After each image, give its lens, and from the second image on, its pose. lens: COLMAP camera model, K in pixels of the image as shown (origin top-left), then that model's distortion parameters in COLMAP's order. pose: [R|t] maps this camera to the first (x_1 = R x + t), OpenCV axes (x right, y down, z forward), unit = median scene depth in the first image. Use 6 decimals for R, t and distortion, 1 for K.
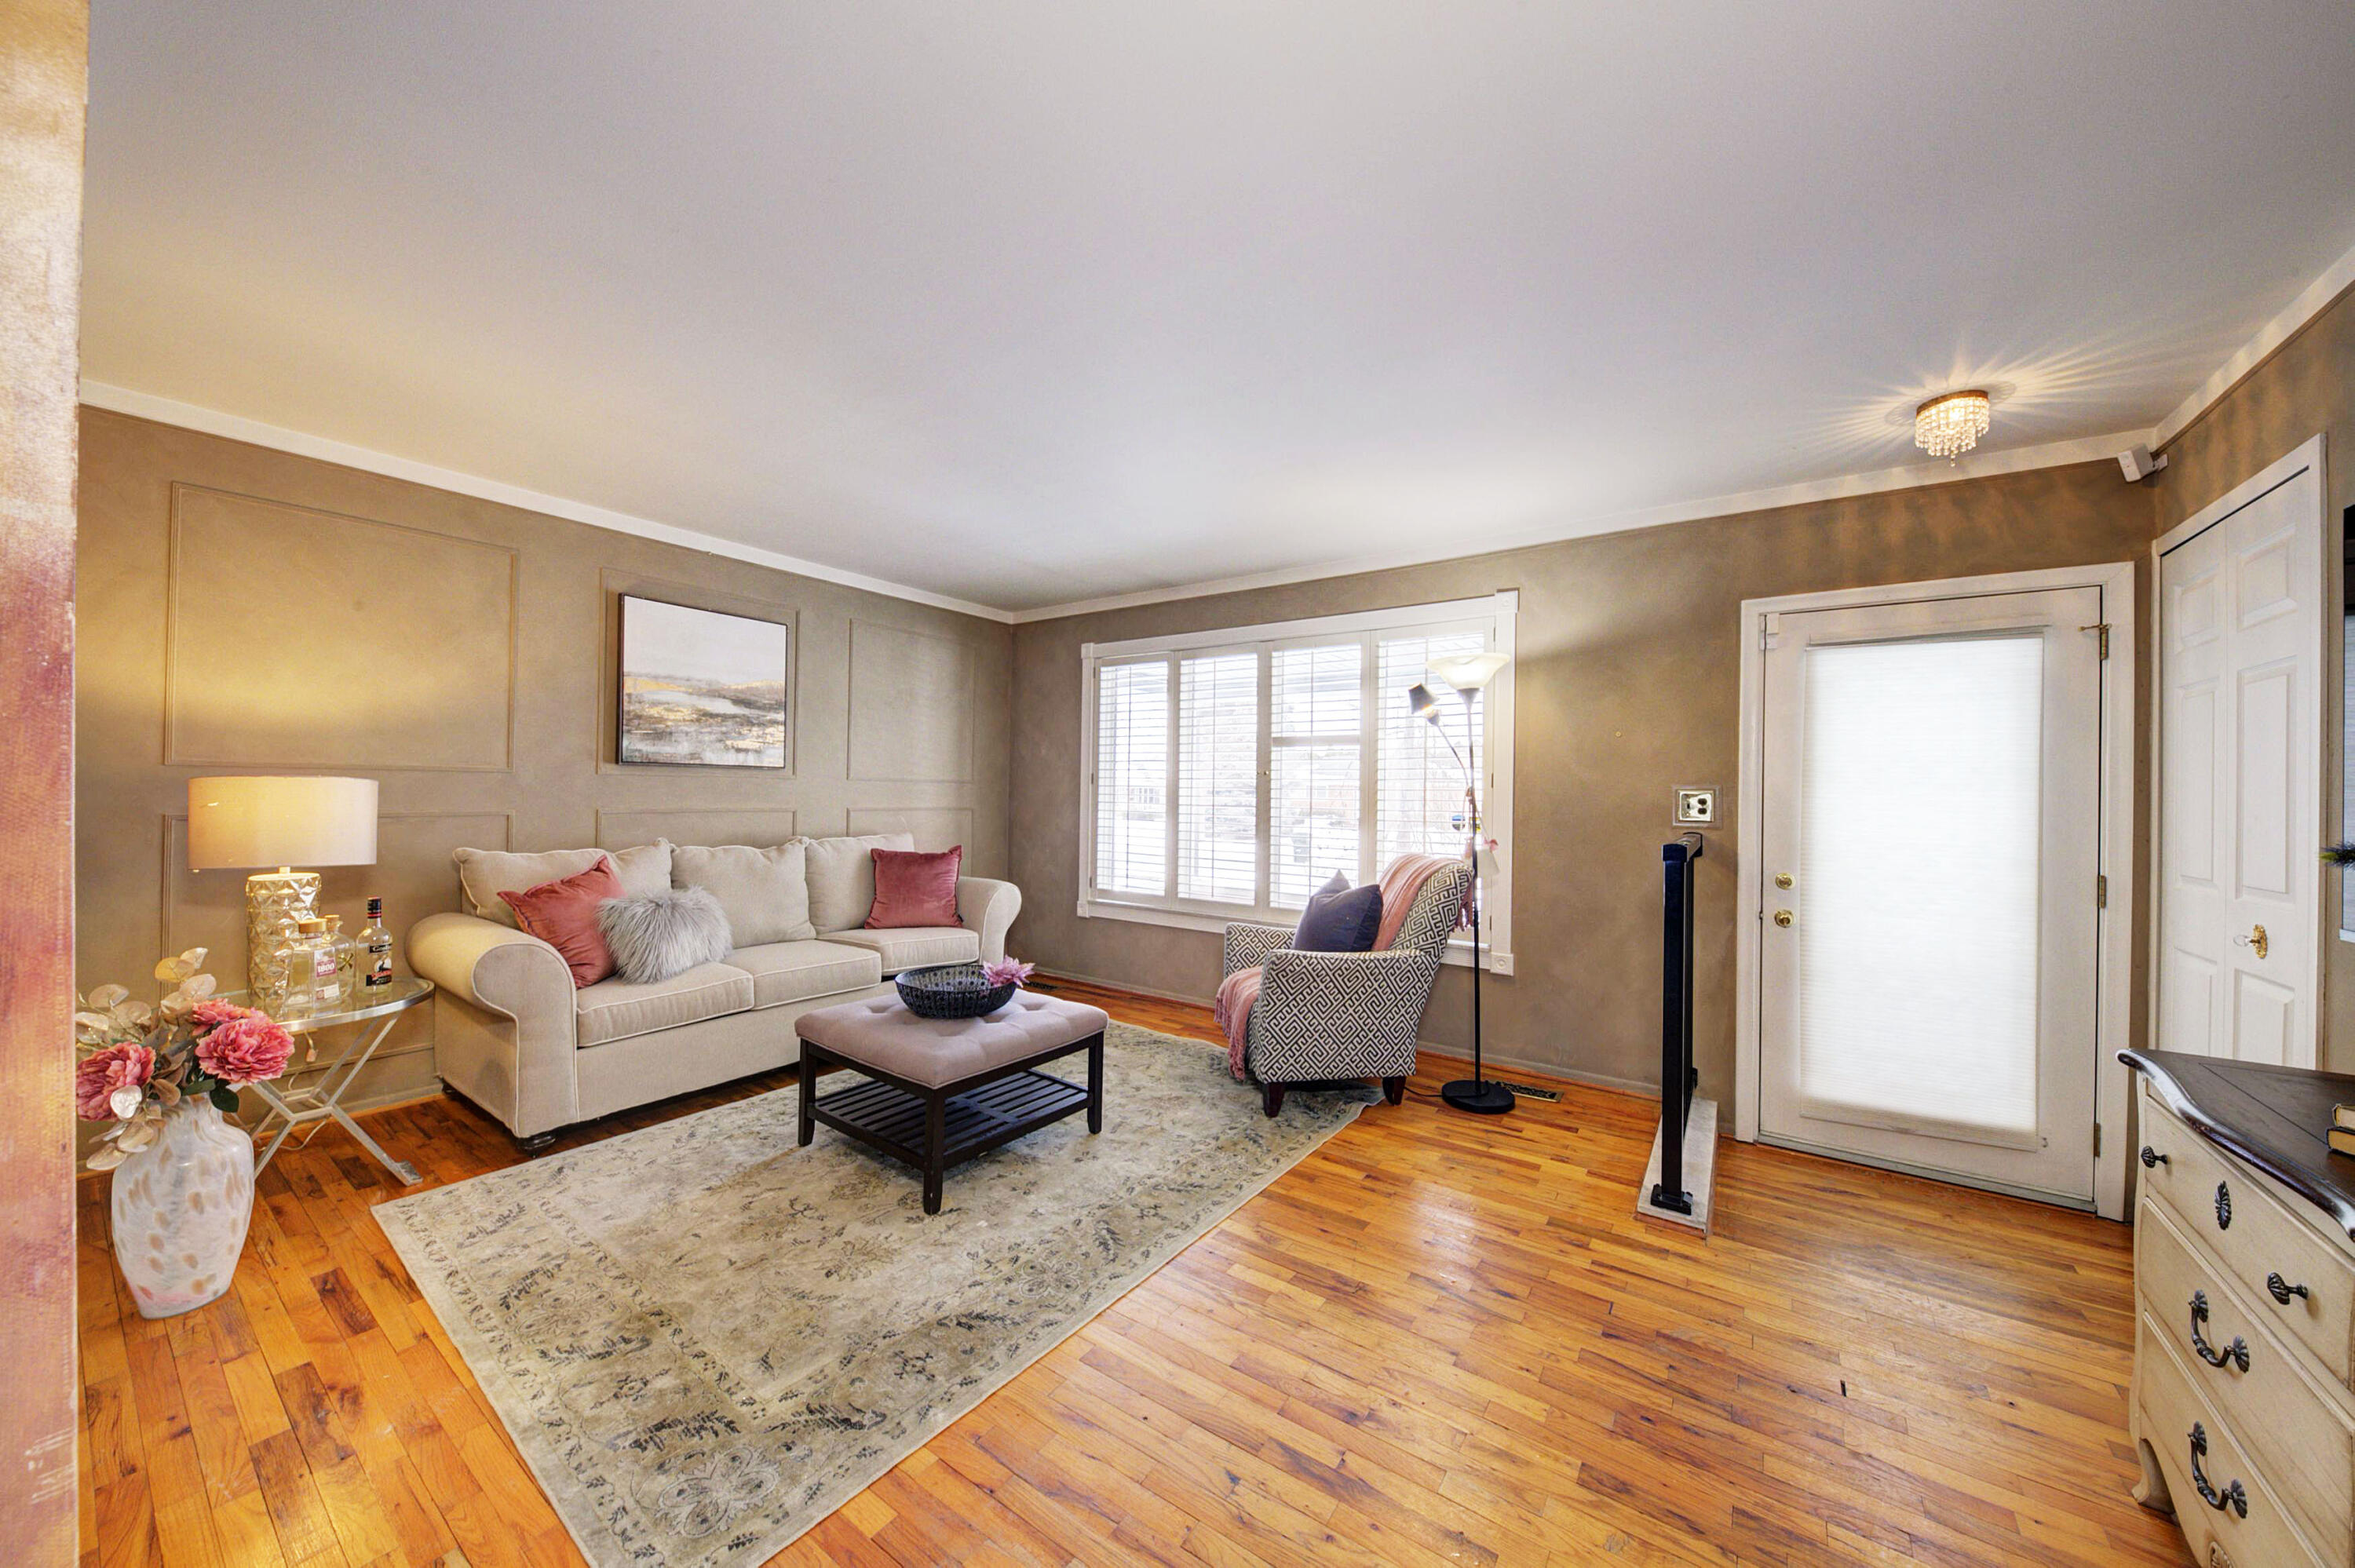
lens RADIAL K [[811.1, 0, 1178.3], [0, 811.1, 786.5], [0, 0, 1]] dist [0.014921, -0.007497]
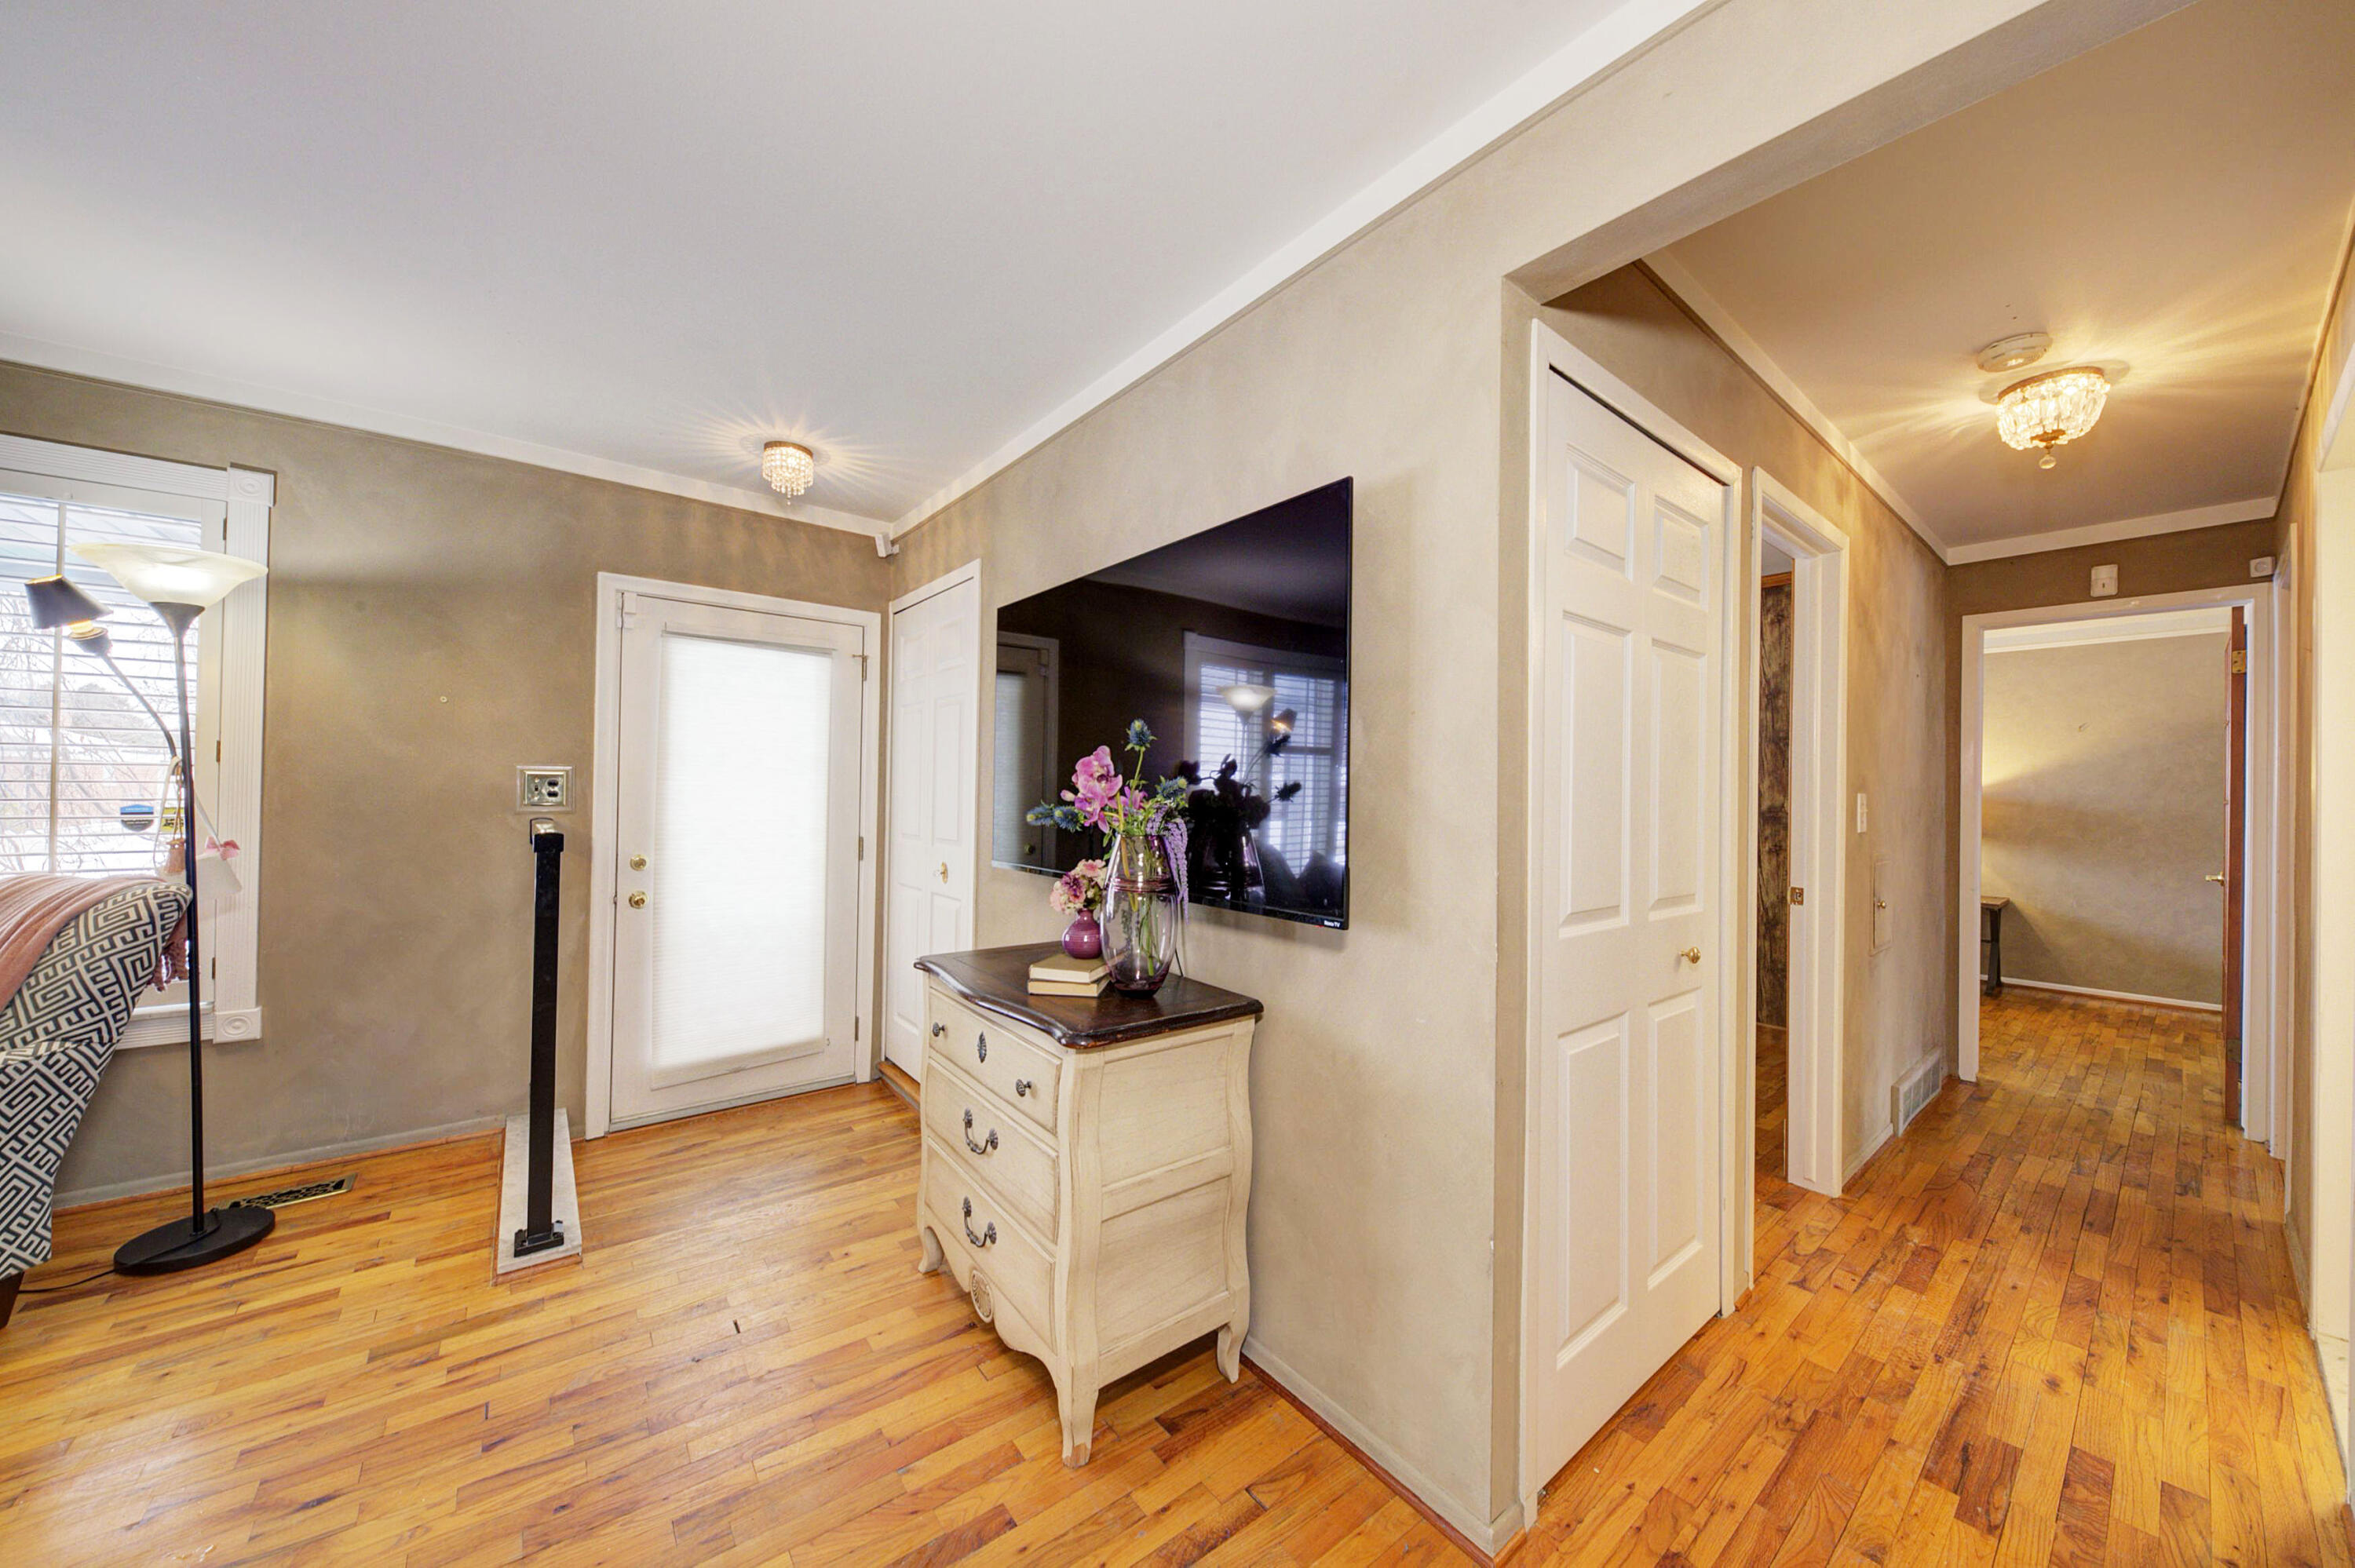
lens RADIAL K [[811.1, 0, 1178.3], [0, 811.1, 786.5], [0, 0, 1]] dist [0.014921, -0.007497]
pose [[0.285625, -0.003640, 0.958335, -0.033347], [-0.018277, 0.999790, 0.009245, 0.001027], [-0.958167, -0.020156, 0.285499, 0.092415]]
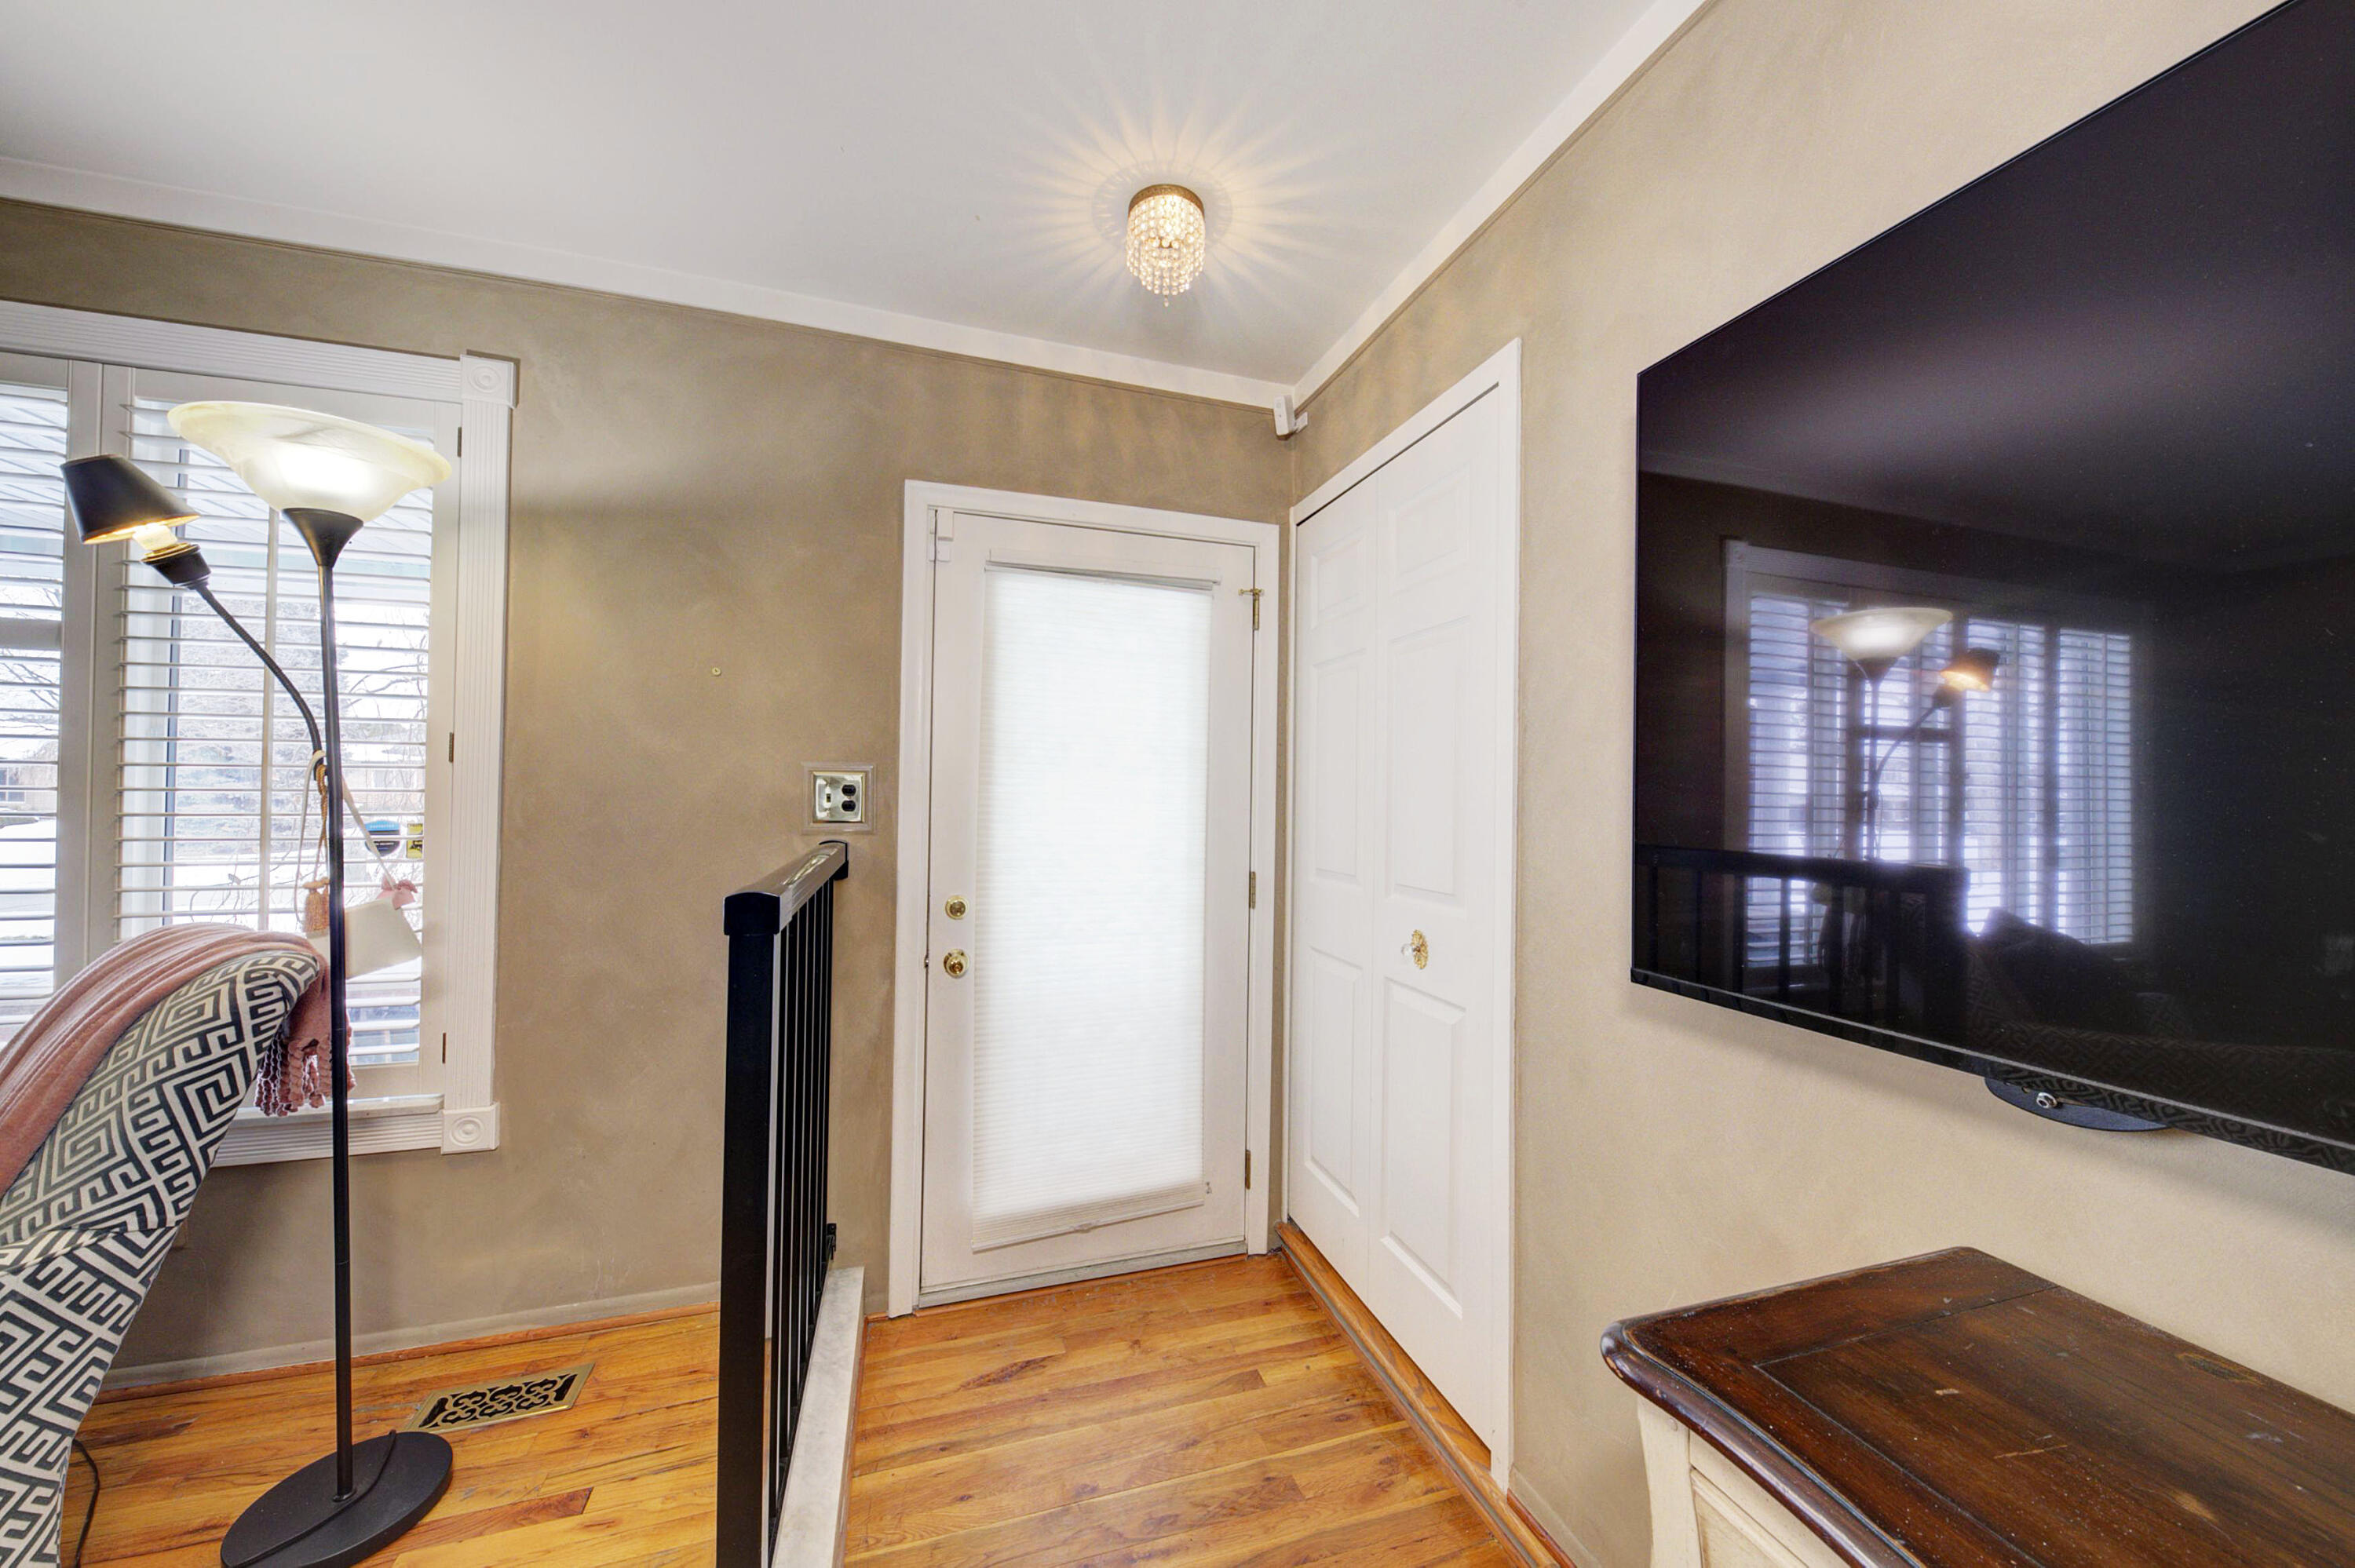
lens RADIAL K [[811.1, 0, 1178.3], [0, 811.1, 786.5], [0, 0, 1]] dist [0.014921, -0.007497]
pose [[0.606803, 0.001621, 0.794851, 0.367578], [-0.010974, 0.999920, 0.006338, 0.010723], [-0.794777, -0.012568, 0.606772, 0.515117]]
